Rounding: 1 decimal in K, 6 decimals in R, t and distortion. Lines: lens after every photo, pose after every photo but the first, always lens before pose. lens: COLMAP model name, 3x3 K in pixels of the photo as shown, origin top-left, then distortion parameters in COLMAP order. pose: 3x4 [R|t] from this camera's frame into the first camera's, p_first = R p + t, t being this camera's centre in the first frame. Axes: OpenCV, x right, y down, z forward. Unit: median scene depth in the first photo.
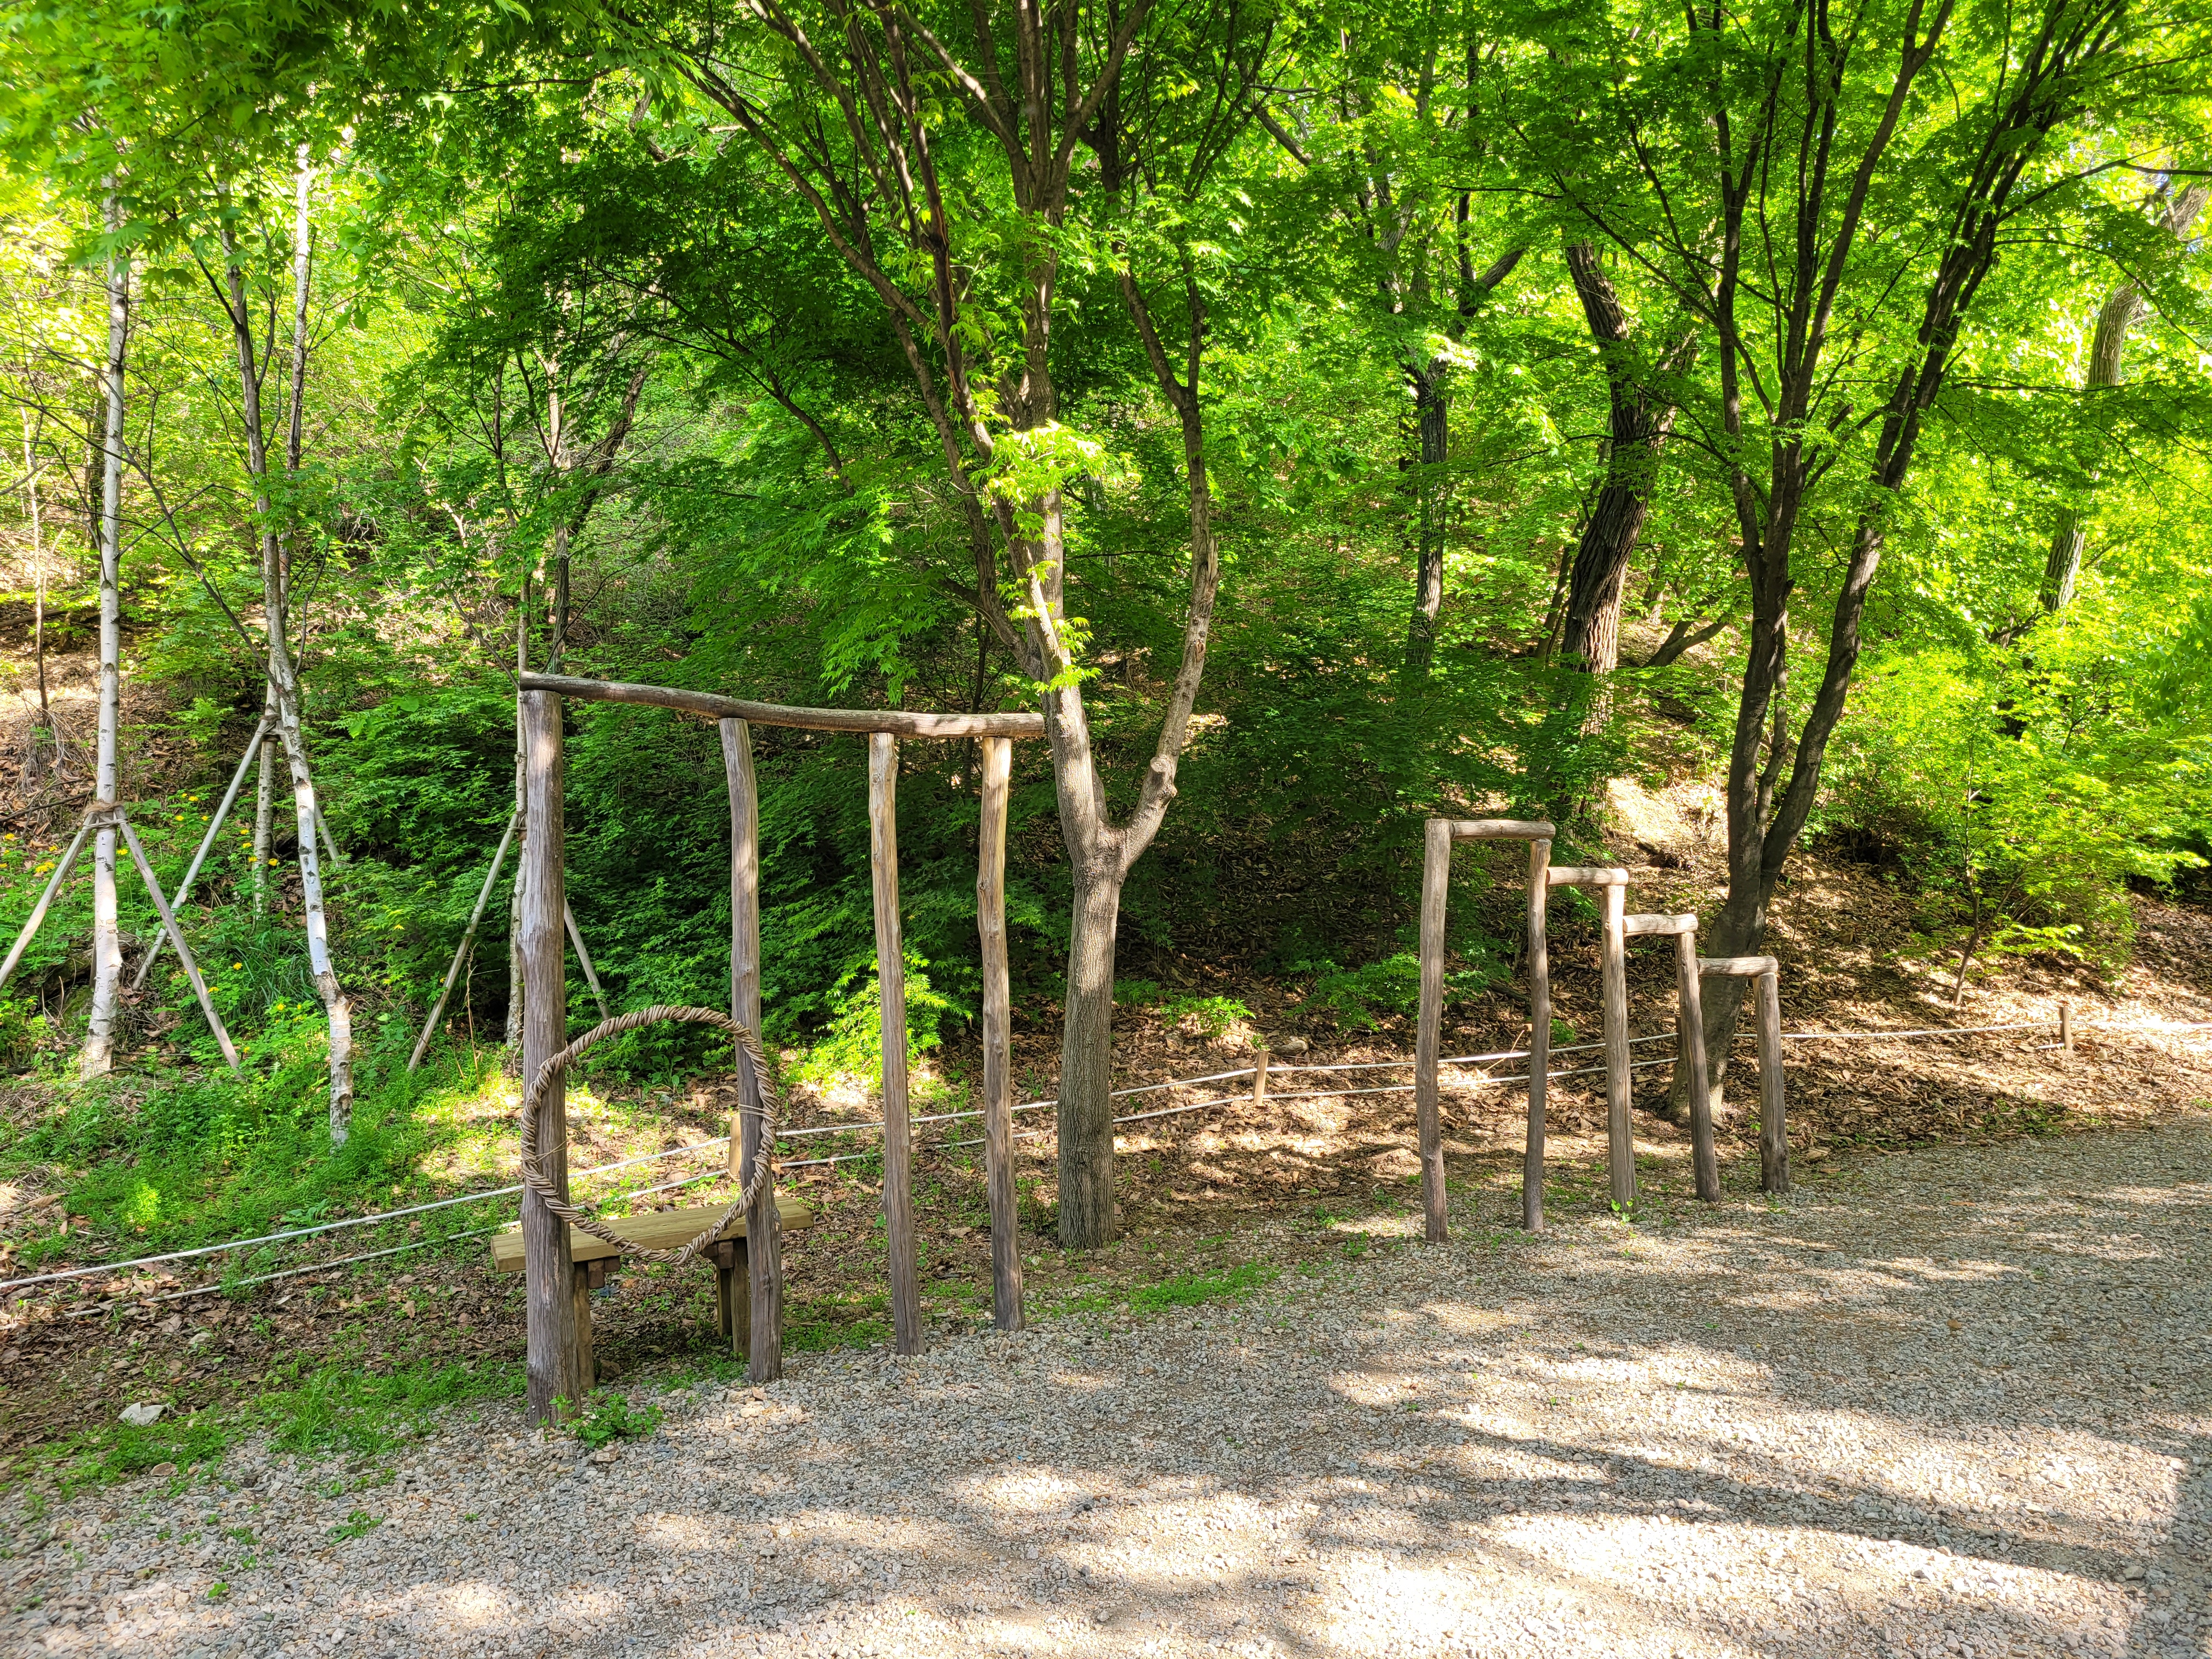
lens RADIAL K [[1696.2, 0, 1106.7], [0, 1696.2, 842.3], [0, 0, 1]] dist [0.046979, -0.007275]
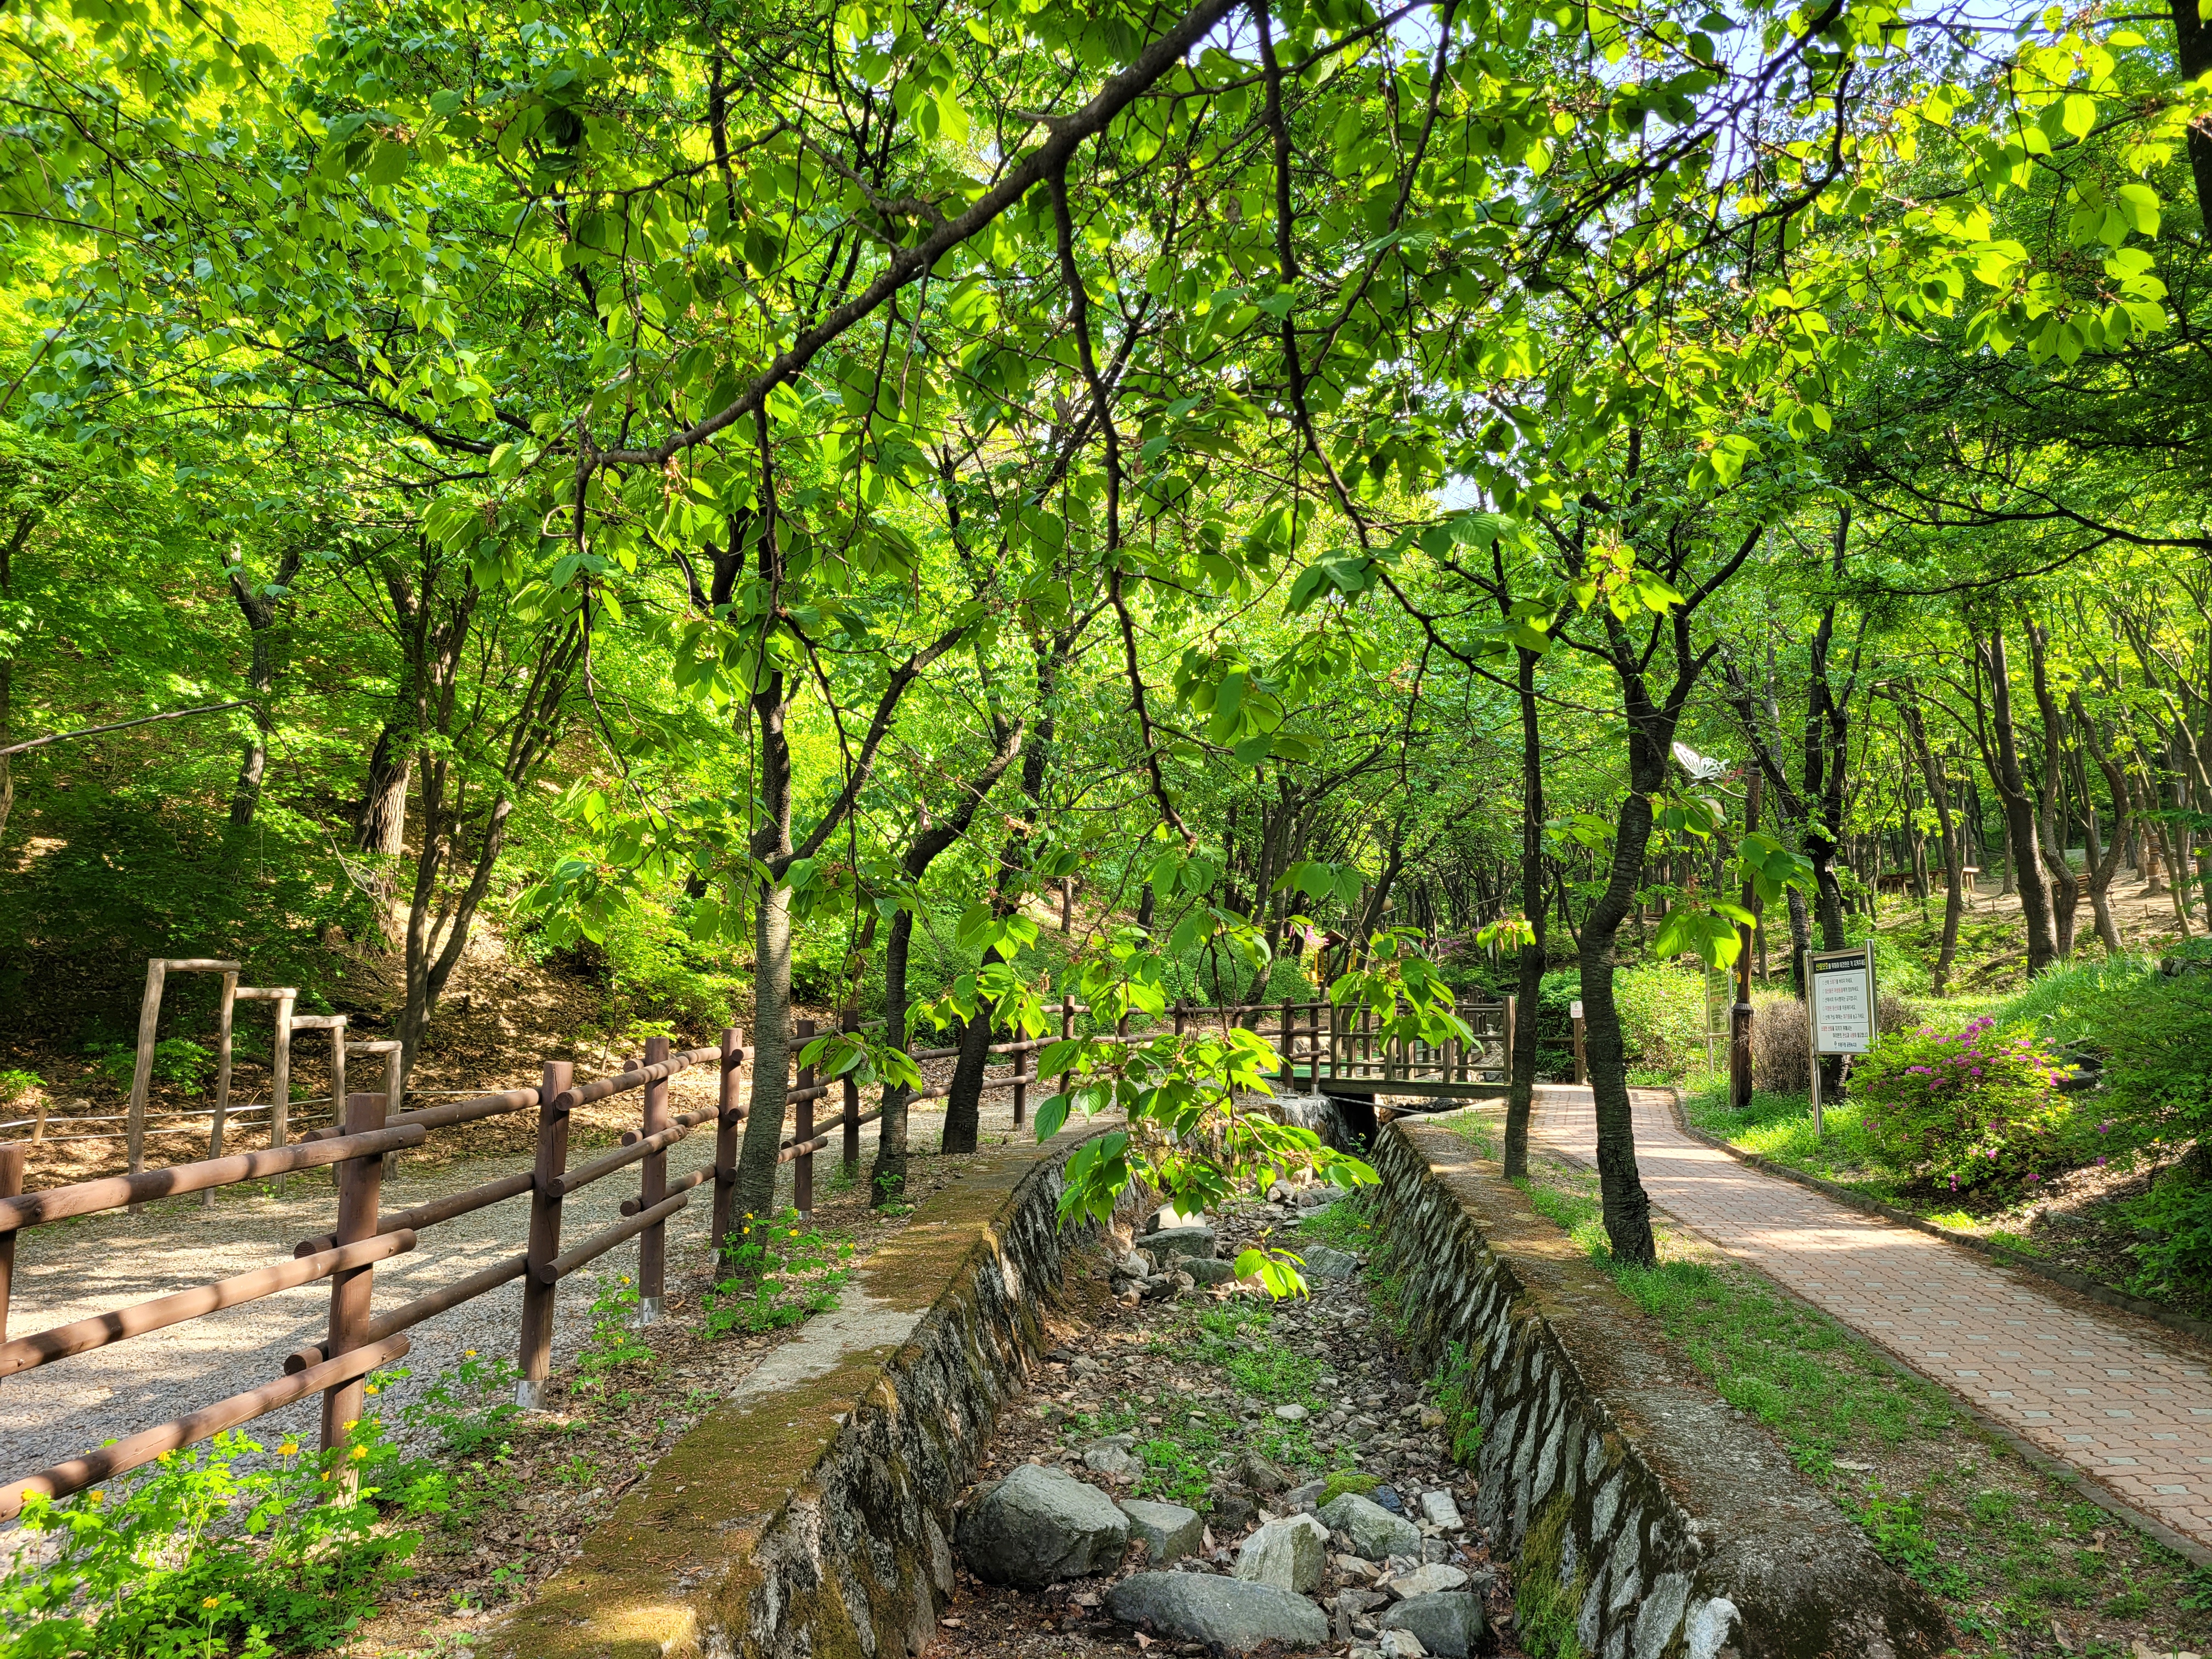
lens RADIAL K [[1696.2, 0, 1106.7], [0, 1696.2, 842.3], [0, 0, 1]] dist [0.046979, -0.007275]
pose [[0.838638, 0.070076, 0.540163, 0.051995], [-0.044622, 0.997195, -0.060089, -0.063553], [-0.542859, 0.026290, 0.839412, -0.871024]]
